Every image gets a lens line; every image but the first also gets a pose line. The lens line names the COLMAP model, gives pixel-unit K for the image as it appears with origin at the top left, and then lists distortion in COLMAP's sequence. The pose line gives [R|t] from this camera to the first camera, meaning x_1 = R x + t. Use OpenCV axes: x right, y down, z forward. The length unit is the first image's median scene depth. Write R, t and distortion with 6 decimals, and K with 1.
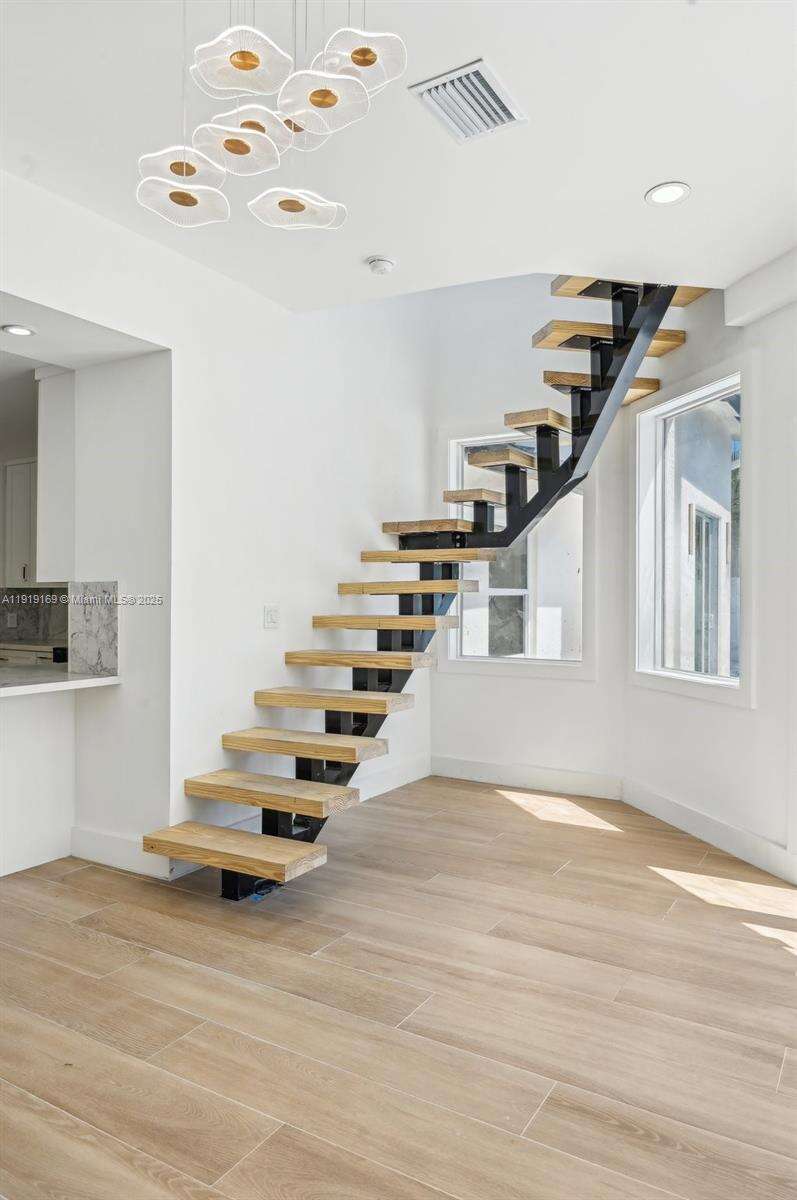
lens RADIAL K [[815.9, 0, 399.6], [0, 815.9, 593.4], [0, 0, 1]] dist [0.001141, -0.004282]
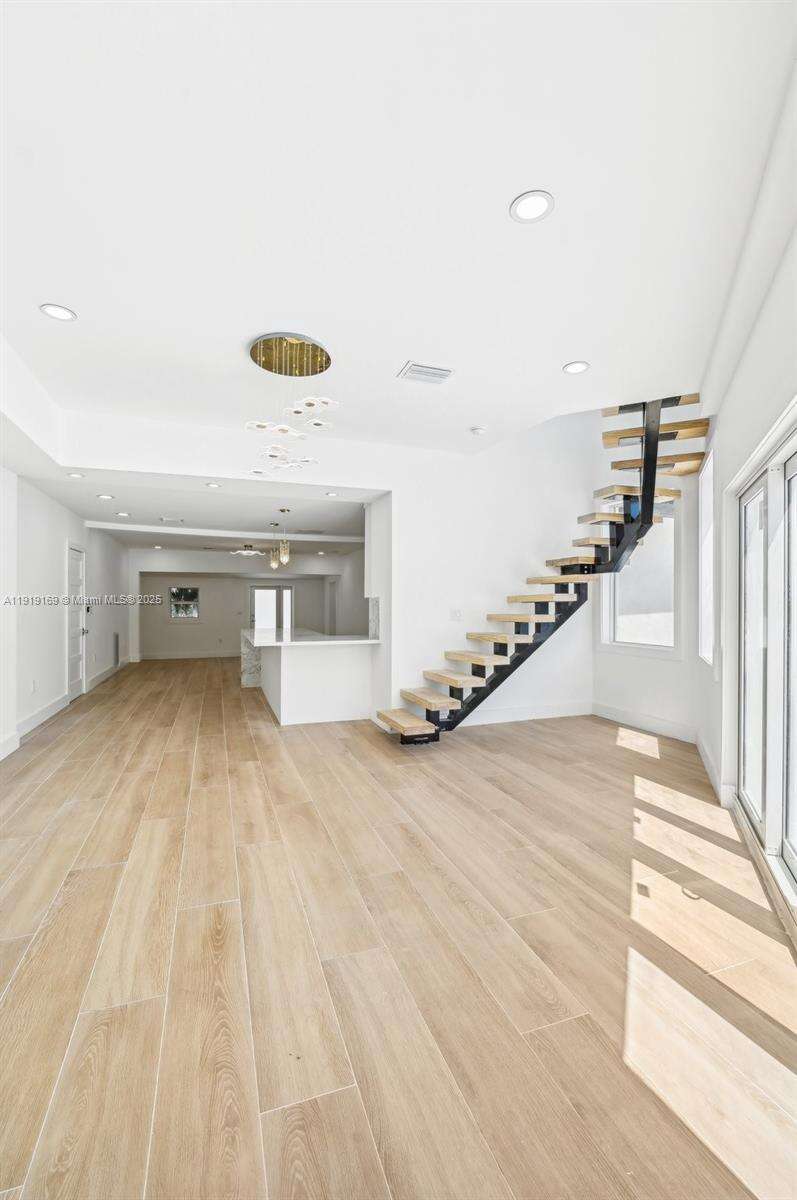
lens RADIAL K [[535.1, 0, 396.9], [0, 535.1, 607.7], [0, 0, 1]] dist [-0.001895, -0.000038]
pose [[0.762997, 0.000949, -0.646402, 0.639499], [0.005916, 0.999947, 0.008452, 0.000779], [0.646375, -0.010274, 0.762950, -0.081829]]
